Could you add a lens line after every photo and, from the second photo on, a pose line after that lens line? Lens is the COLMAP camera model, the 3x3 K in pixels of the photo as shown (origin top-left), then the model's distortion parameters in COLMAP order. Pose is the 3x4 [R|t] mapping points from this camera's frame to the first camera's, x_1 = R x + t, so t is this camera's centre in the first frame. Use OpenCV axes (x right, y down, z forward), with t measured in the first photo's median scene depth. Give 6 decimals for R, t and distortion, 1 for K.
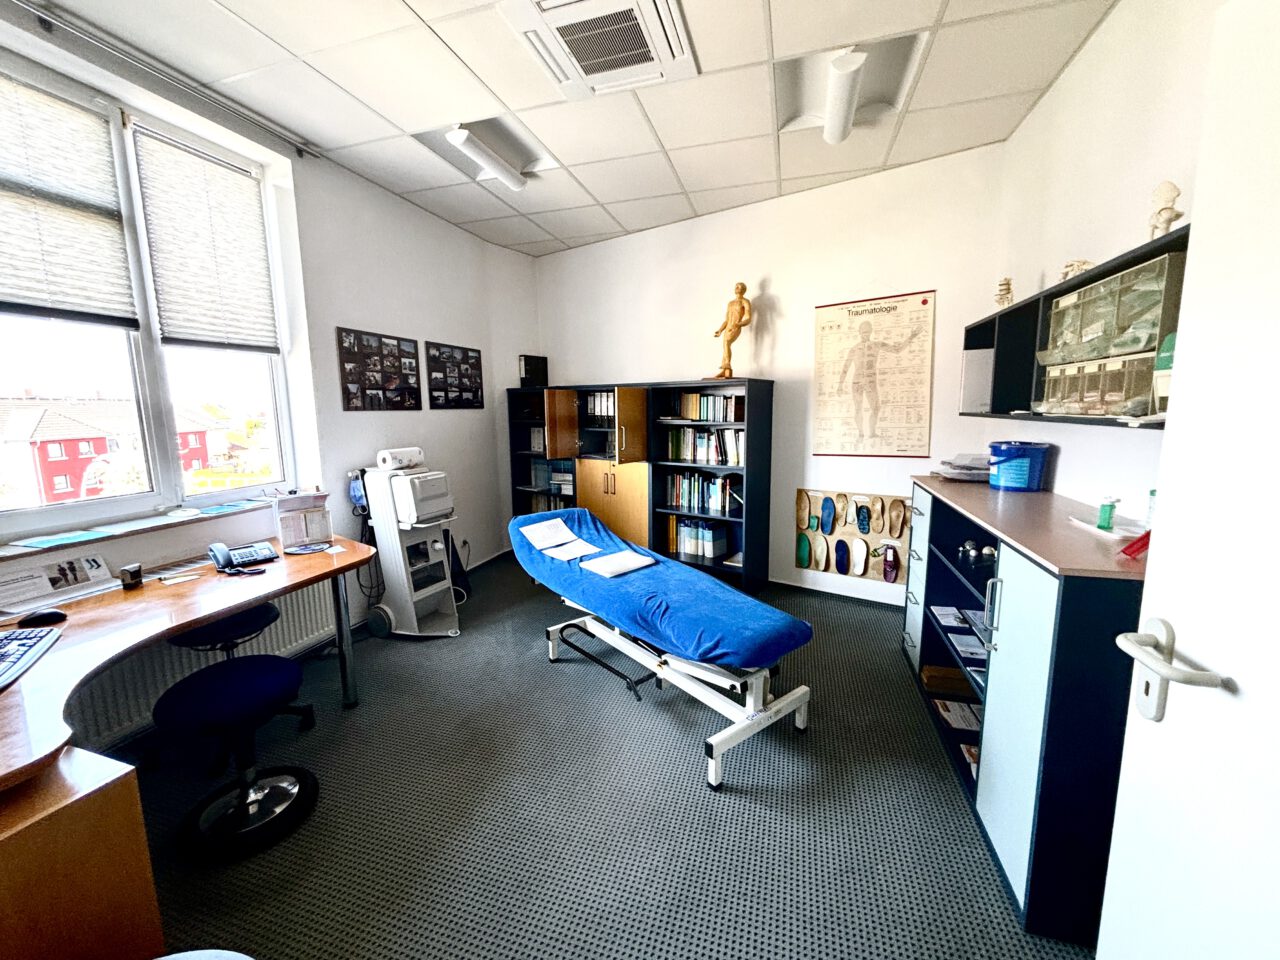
lens RADIAL K [[514.4, 0, 637.5], [0, 514.4, 479.8], [0, 0, 1]] dist [0.001826, 0.000178]
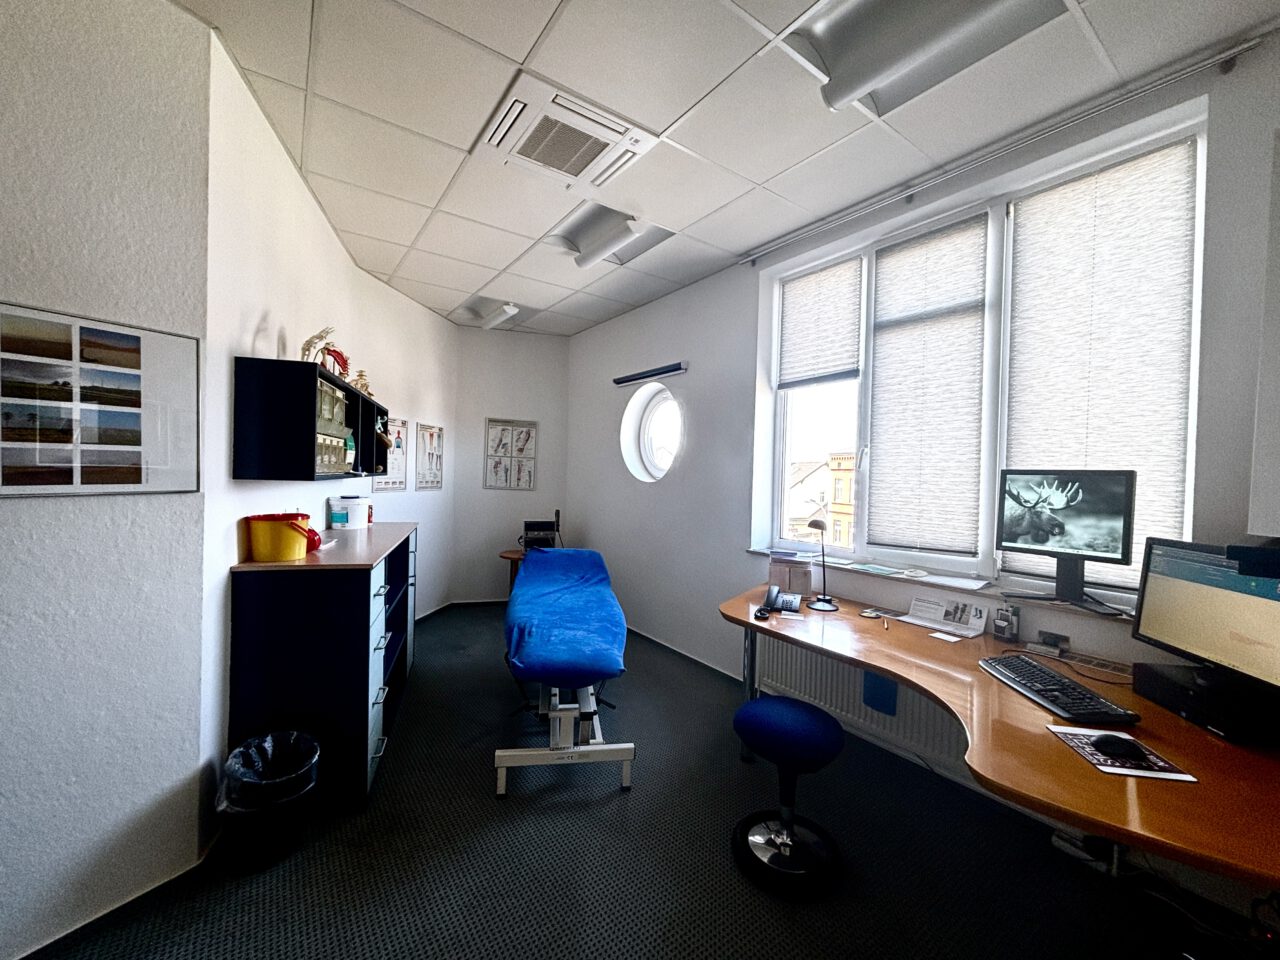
lens RADIAL K [[514.4, 0, 640.4], [0, 514.4, 483.5], [0, 0, 1]] dist [0.001826, 0.000178]
pose [[-0.615734, 0.014244, -0.787825, 0.300036], [-0.123010, 0.985840, 0.113963, -0.162348], [0.778293, 0.167082, -0.605263, 1.105385]]
